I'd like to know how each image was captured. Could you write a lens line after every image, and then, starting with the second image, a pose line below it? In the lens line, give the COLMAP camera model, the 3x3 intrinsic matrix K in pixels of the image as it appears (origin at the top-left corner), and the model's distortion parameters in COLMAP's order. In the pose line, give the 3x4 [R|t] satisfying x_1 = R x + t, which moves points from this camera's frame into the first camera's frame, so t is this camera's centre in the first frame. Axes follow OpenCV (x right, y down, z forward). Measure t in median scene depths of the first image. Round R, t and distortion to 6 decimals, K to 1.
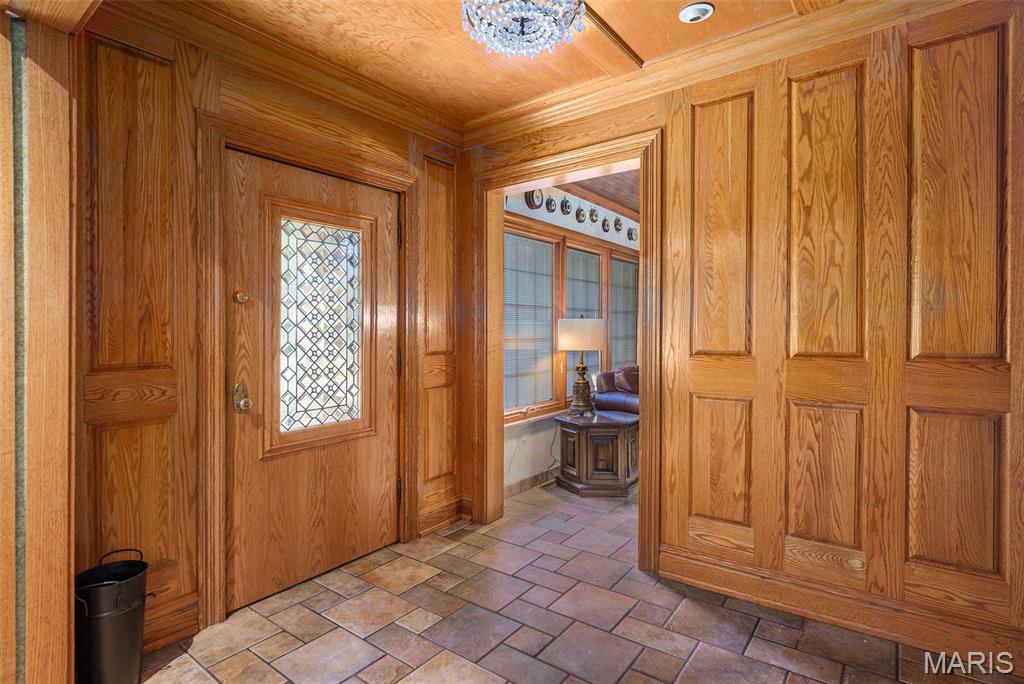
lens RADIAL K [[511.7, 0, 520.4], [0, 511.7, 338.7], [0, 0, 1]] dist [-0.007203, -0.001462]
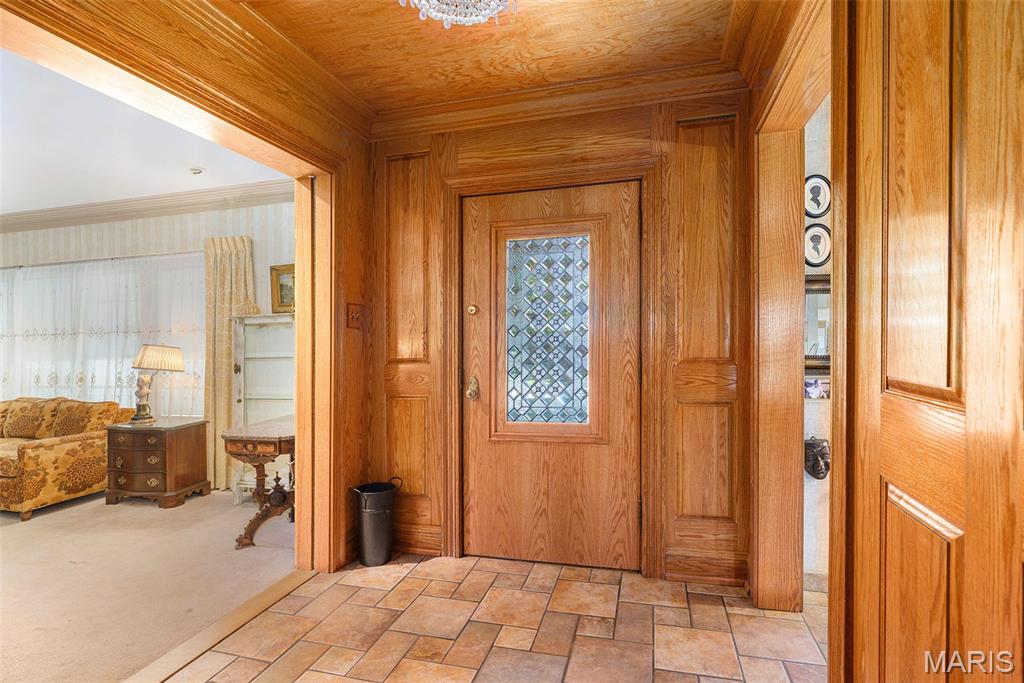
lens RADIAL K [[508.0, 0, 514.8], [0, 508.0, 333.9], [0, 0, 1]] dist [0.001454, -0.000259]
pose [[0.368077, -0.015966, -0.929658, 0.580075], [0.000498, 0.999856, -0.016974, 0.000290], [0.929795, 0.005785, 0.368031, 0.542368]]
